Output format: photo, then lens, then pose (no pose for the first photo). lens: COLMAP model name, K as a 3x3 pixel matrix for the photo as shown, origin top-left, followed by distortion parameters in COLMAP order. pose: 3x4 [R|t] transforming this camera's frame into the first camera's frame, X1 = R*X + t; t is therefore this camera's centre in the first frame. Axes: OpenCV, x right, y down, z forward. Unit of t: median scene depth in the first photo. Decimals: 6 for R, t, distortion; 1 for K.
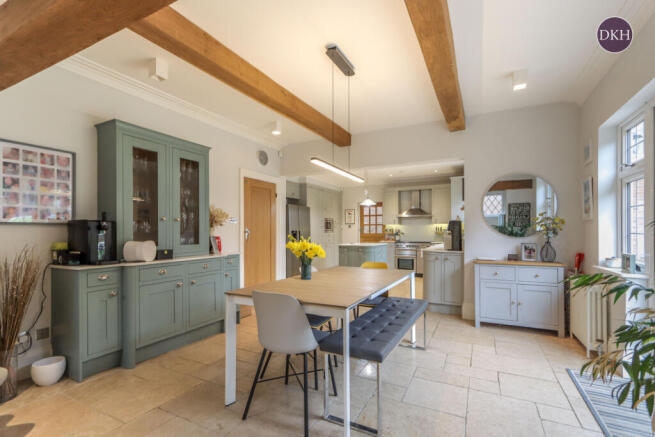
lens RADIAL K [[303.6, 0, 330.5], [0, 303.6, 223.8], [0, 0, 1]] dist [-0.001055, -0.000088]
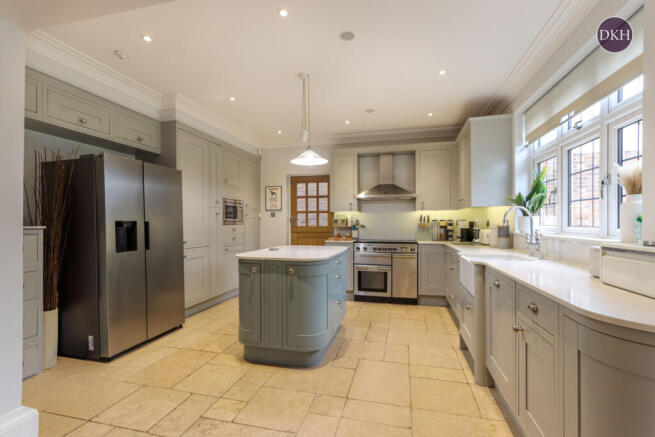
lens RADIAL K [[303.6, 0, 330.5], [0, 303.6, 223.8], [0, 0, 1]] dist [-0.001055, -0.000088]
pose [[0.973843, -0.000338, 0.227221, 0.041378], [-0.006066, 0.999604, 0.027484, 0.010466], [-0.227141, -0.028143, 0.973455, 0.437723]]
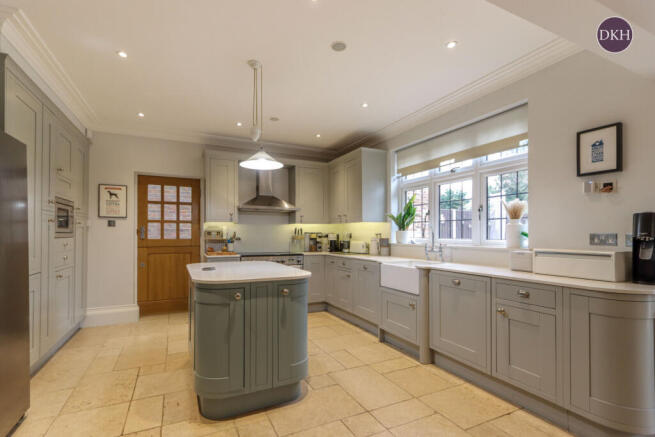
lens RADIAL K [[301.8, 0, 318.6], [0, 301.8, 231.7], [0, 0, 1]] dist [0.001658, 0.000292]
pose [[0.607084, 0.011140, 0.794560, -0.107160], [-0.023228, 0.999723, 0.003730, 0.012898], [-0.794298, -0.020720, 0.607175, 0.554385]]
